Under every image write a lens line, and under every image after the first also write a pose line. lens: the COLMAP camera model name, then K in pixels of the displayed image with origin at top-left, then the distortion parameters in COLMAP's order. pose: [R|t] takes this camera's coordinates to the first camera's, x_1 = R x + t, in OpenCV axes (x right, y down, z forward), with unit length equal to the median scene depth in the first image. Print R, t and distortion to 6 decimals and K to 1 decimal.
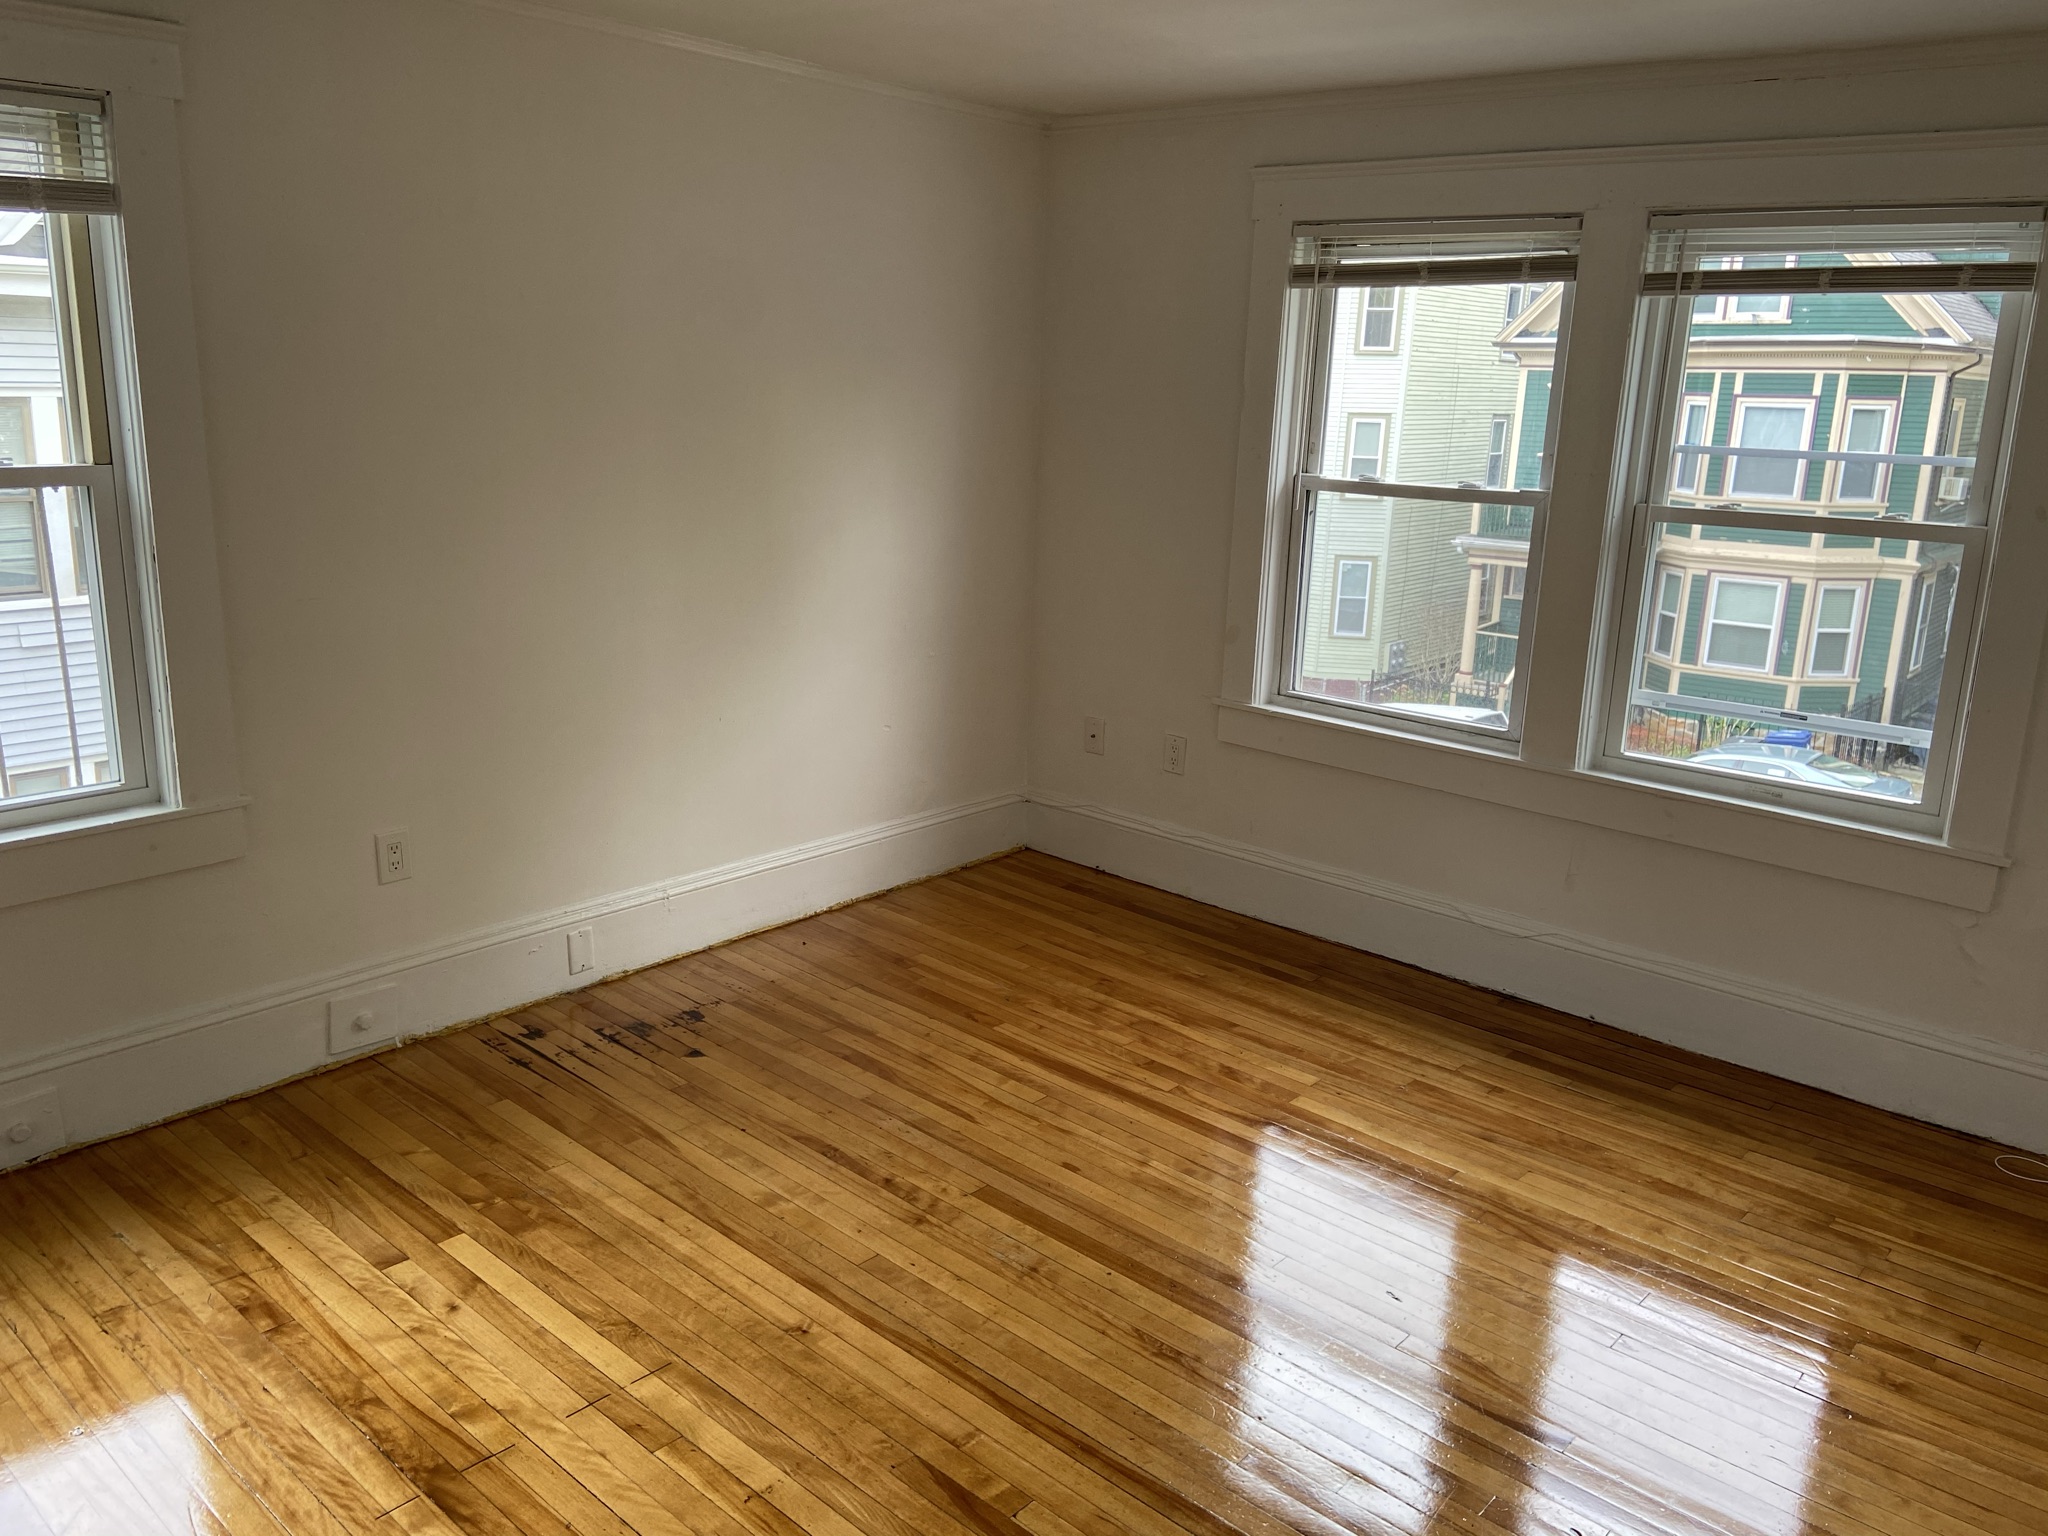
lens RADIAL K [[1526.7, 0, 1014.4], [0, 1526.7, 738.8], [0, 0, 1]] dist [0.130505, -0.157568]
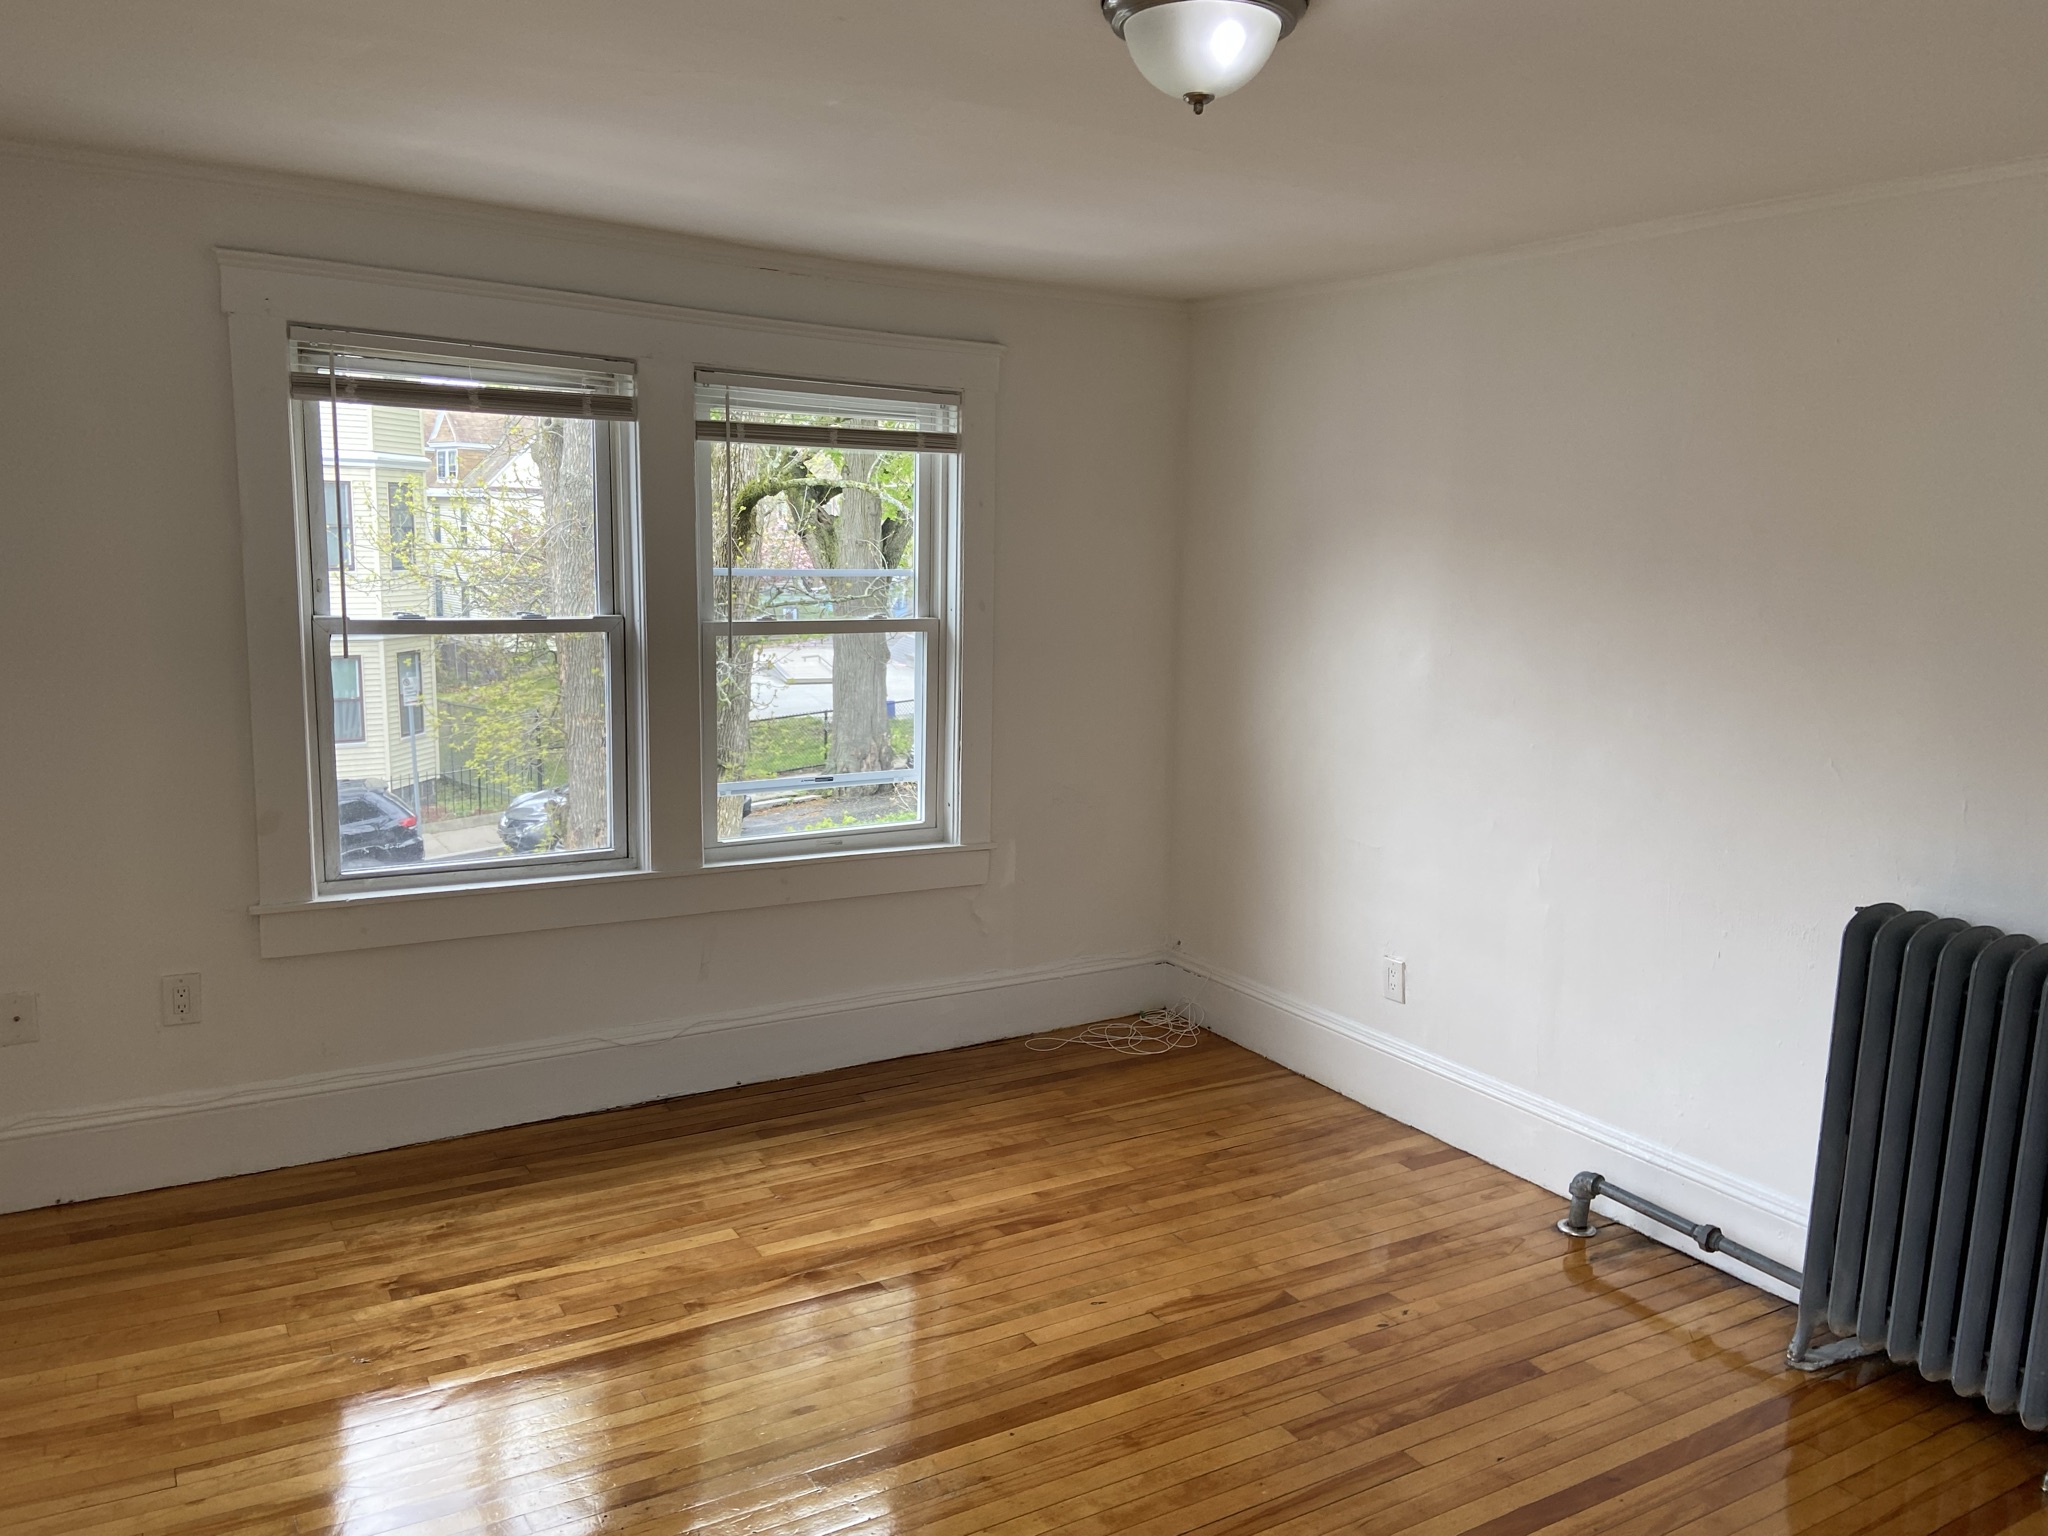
lens RADIAL K [[1526.7, 0, 1014.4], [0, 1526.7, 738.8], [0, 0, 1]] dist [0.130505, -0.157568]
pose [[0.303894, -0.159025, 0.939340, -0.557629], [0.202792, 0.974172, 0.099315, -0.127420], [-0.930873, 0.160310, 0.328294, 0.422814]]
